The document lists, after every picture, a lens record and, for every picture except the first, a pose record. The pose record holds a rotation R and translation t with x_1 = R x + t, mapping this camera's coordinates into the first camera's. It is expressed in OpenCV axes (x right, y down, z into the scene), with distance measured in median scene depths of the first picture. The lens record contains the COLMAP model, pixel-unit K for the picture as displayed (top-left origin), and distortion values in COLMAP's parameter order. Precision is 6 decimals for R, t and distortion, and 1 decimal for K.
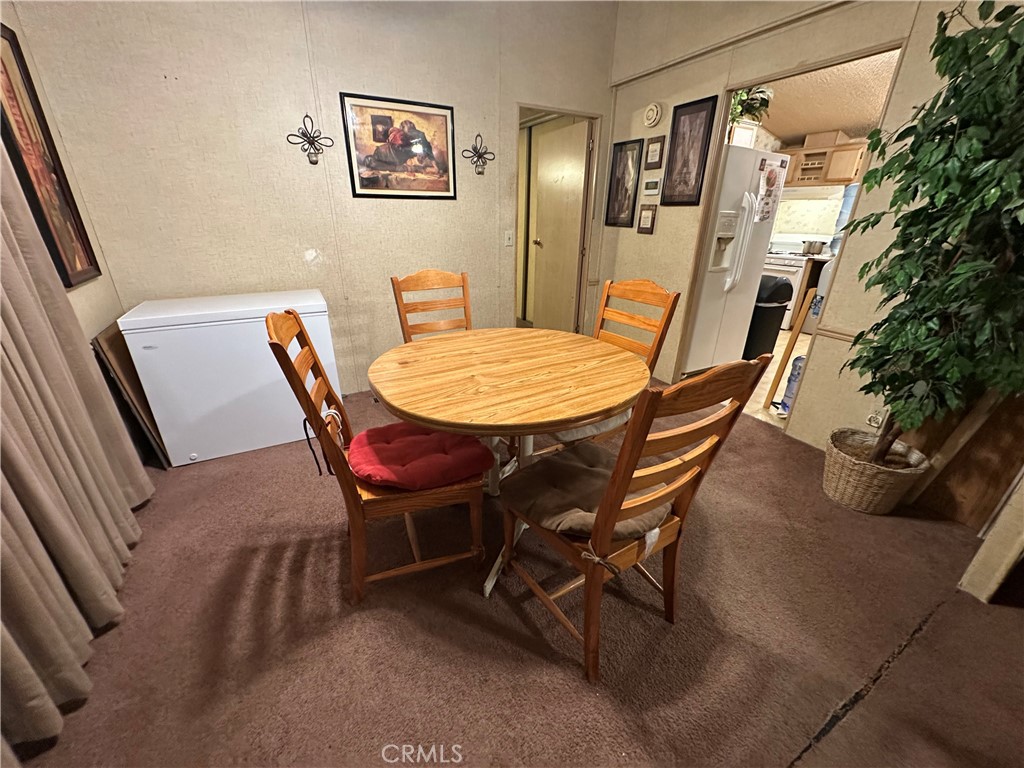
lens RADIAL K [[408.7, 0, 514.5], [0, 408.7, 382.8], [0, 0, 1]] dist [-0.004197, 0.000689]
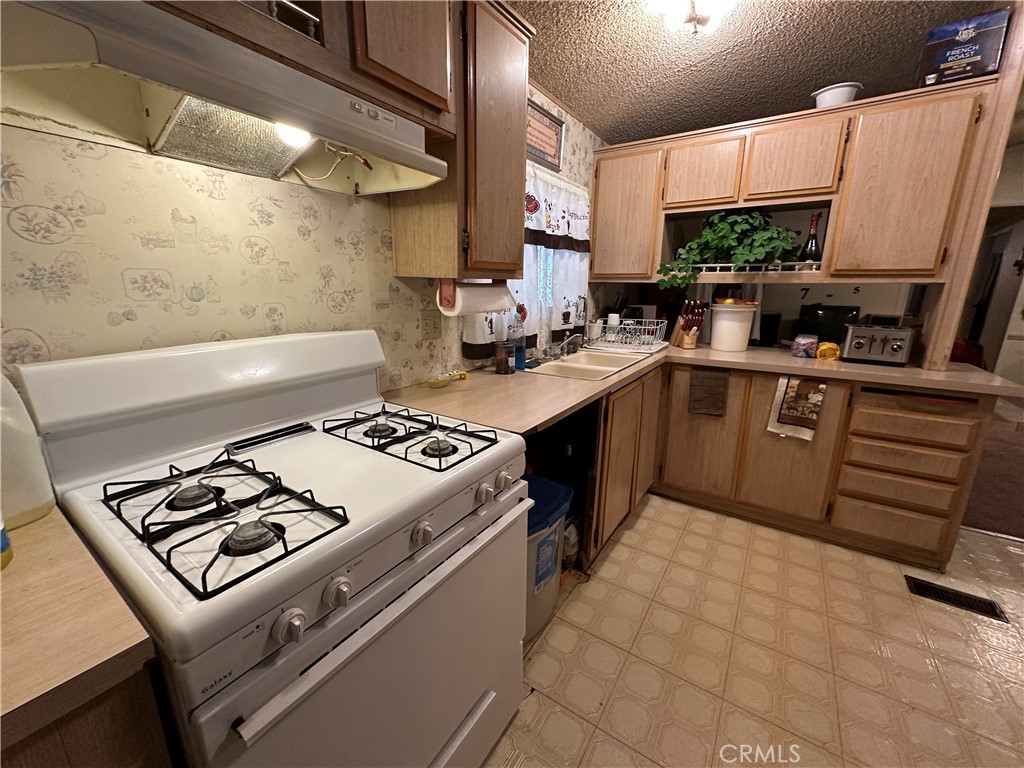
lens RADIAL K [[408.7, 0, 513.3], [0, 408.7, 384.1], [0, 0, 1]] dist [-0.004197, 0.000689]
pose [[-0.458933, -0.238713, 0.855802, 0.516809], [0.317208, 0.855724, 0.408798, -0.408815], [-0.829916, 0.459078, -0.316998, 1.025223]]
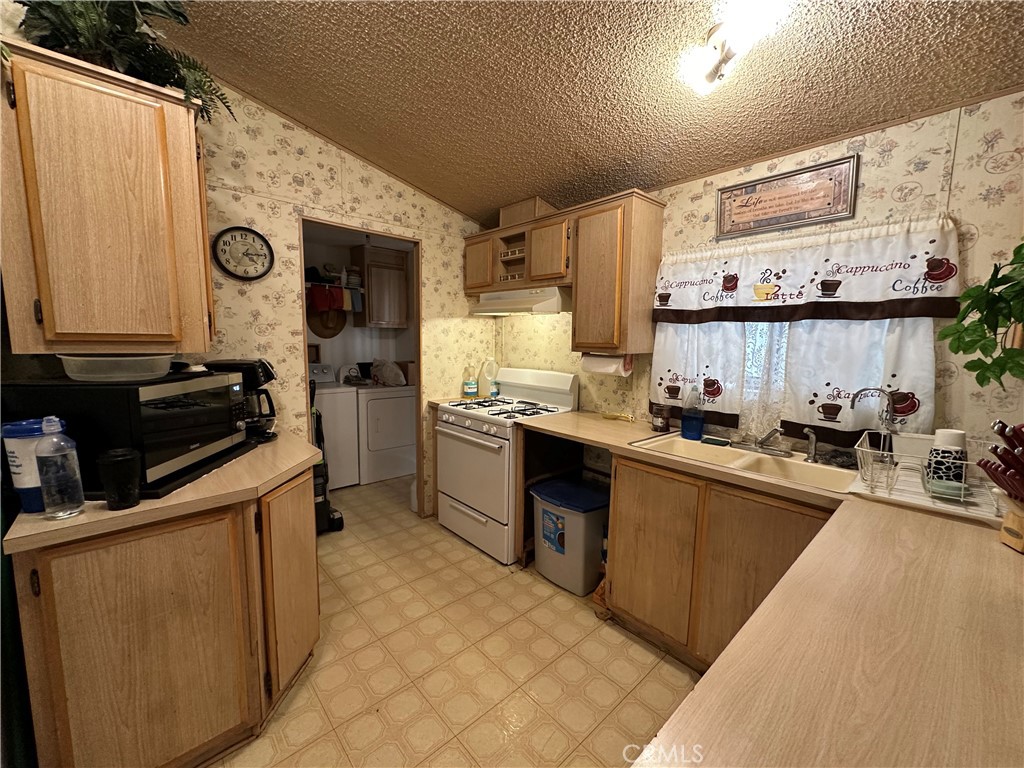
lens RADIAL K [[408.7, 0, 513.1], [0, 408.7, 383.6], [0, 0, 1]] dist [-0.004197, 0.000689]
pose [[0.972434, -0.031309, 0.231068, 0.586980], [0.091942, 0.962144, -0.256564, -0.218107], [-0.214288, 0.270736, 0.938500, 0.514996]]
